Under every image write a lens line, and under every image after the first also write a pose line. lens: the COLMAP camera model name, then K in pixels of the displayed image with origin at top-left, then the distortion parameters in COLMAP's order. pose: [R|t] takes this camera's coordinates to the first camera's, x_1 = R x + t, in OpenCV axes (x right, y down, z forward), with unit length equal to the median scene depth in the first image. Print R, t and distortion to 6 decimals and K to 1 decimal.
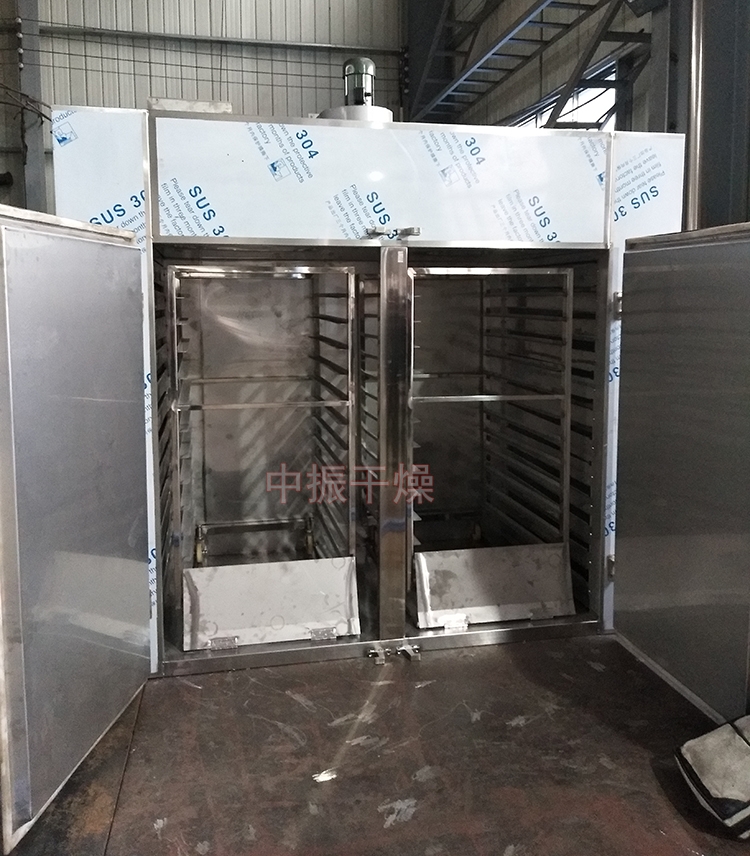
lens RADIAL K [[758.7, 0, 363.8], [0, 758.7, 364.7], [0, 0, 1]] dist [0.076048, -0.117579]
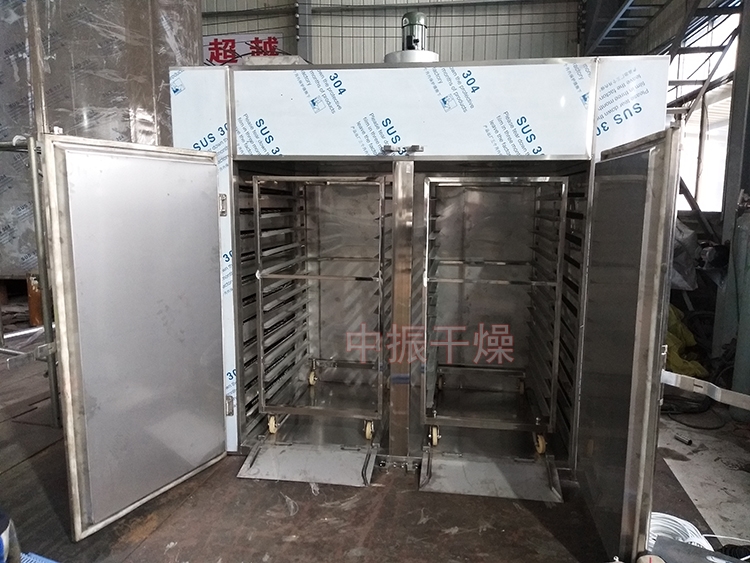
lens RADIAL K [[564.0, 0, 386.4], [0, 564.0, 283.8], [0, 0, 1]] dist [0.084360, -0.124501]
pose [[0.941438, 0.058760, -0.332027, 0.336015], [-0.039368, 0.997119, 0.064838, -0.006786], [0.334880, -0.047970, 0.941039, 0.067663]]
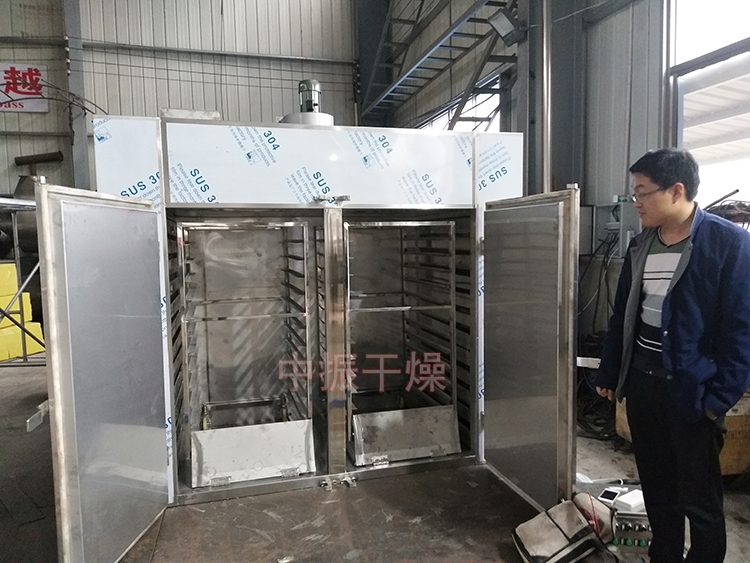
lens RADIAL K [[568.4, 0, 380.4], [0, 568.4, 282.1], [0, 0, 1]] dist [0.089111, -0.128185]
pose [[0.997112, -0.019685, 0.073351, 0.046835], [0.020794, 0.999680, -0.014391, 0.007331], [-0.073044, 0.015875, 0.997202, -0.116972]]
